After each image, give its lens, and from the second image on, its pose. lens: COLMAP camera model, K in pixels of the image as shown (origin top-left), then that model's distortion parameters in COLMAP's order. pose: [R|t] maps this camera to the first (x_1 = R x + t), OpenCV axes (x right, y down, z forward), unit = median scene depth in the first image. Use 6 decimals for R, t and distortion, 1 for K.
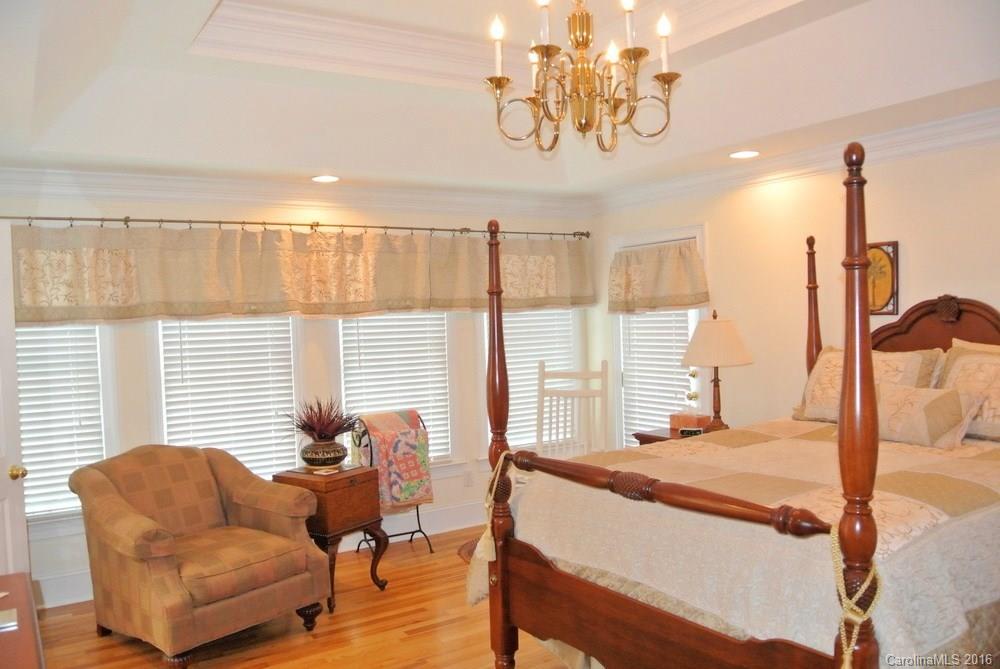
lens RADIAL K [[790.8, 0, 499.3], [0, 790.8, 332.7], [0, 0, 1]] dist [-0.026974, -0.002190]
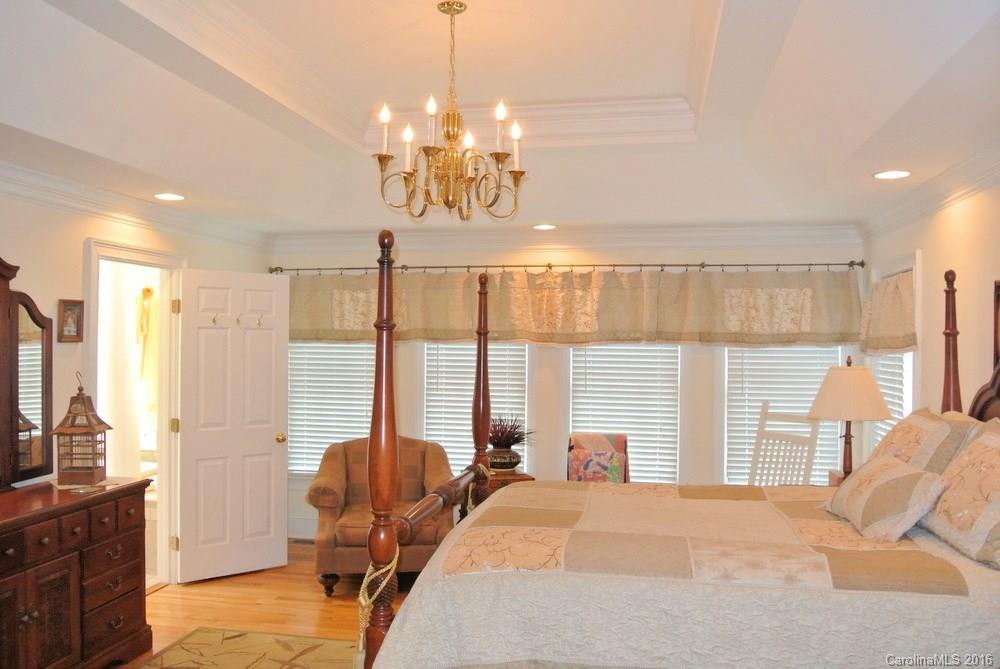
lens RADIAL K [[852.4, 0, 499.6], [0, 852.4, 333.7], [0, 0, 1]] dist [0.052351, -0.006593]
pose [[0.730095, 0.032424, -0.682576, 0.579522], [-0.048927, 0.998790, -0.004889, -0.026767], [0.681592, 0.036966, 0.730798, 0.035579]]
